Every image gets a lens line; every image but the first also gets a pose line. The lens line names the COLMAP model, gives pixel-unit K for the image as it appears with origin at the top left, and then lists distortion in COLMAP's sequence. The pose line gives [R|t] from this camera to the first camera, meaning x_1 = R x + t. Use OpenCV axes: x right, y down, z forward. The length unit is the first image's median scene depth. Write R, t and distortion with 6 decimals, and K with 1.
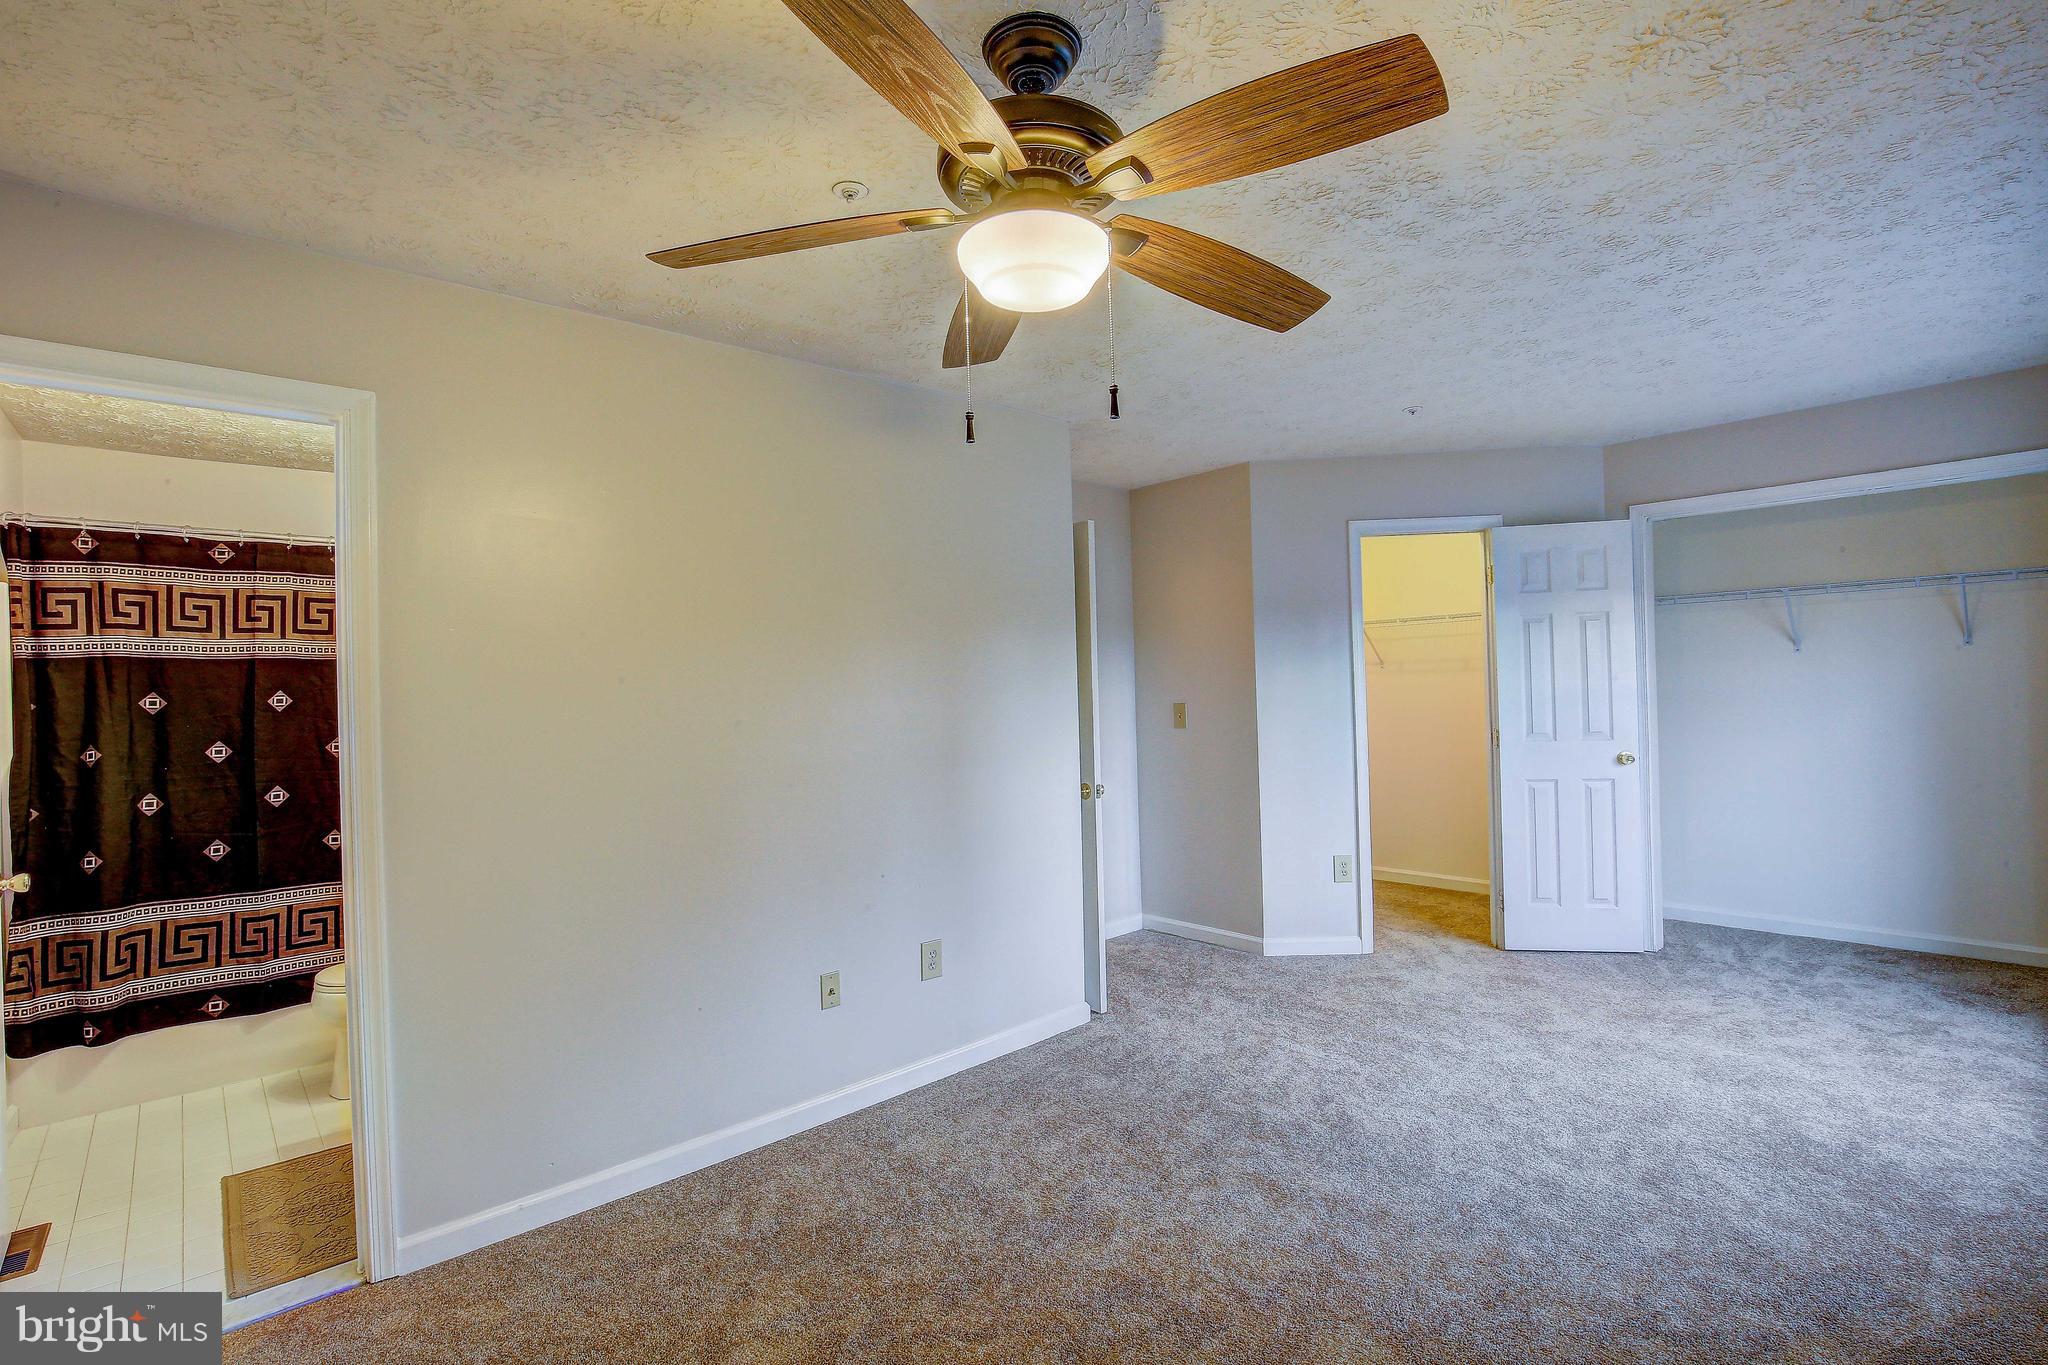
lens RADIAL K [[943.5, 0, 1033.1], [0, 943.5, 668.0], [0, 0, 1]] dist [-0.037278, 0.007966]
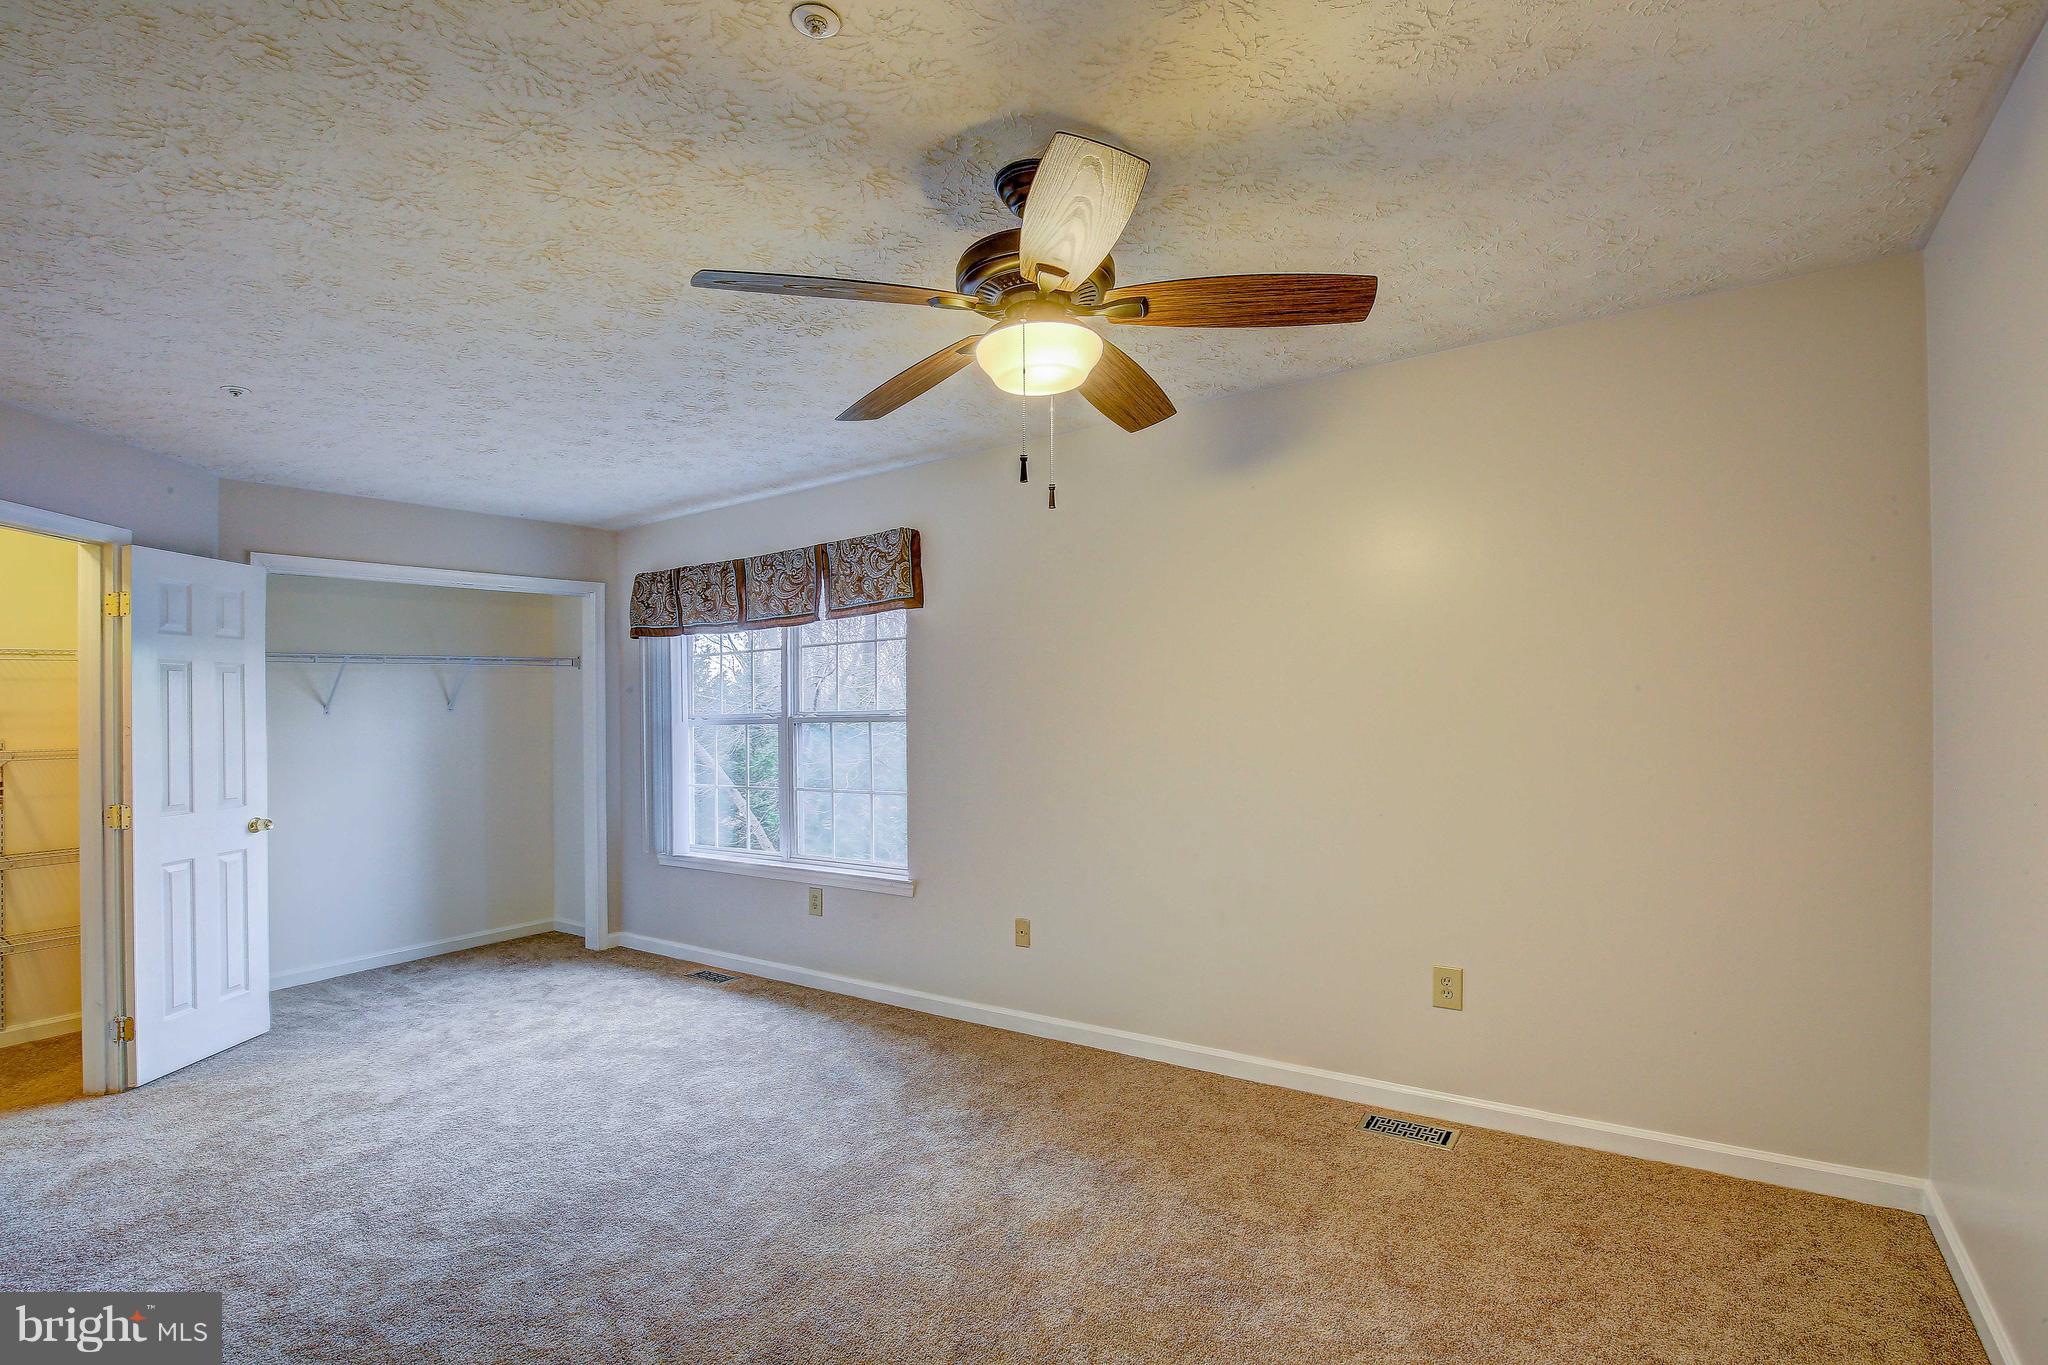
lens RADIAL K [[943.5, 0, 1024.1], [0, 943.5, 711.5], [0, 0, 1]] dist [-0.037278, 0.007966]
pose [[-0.206592, 0.028280, 0.978018, -0.701020], [0.018948, 0.999510, -0.024899, 0.037876], [-0.978244, 0.013387, -0.207027, 0.749326]]
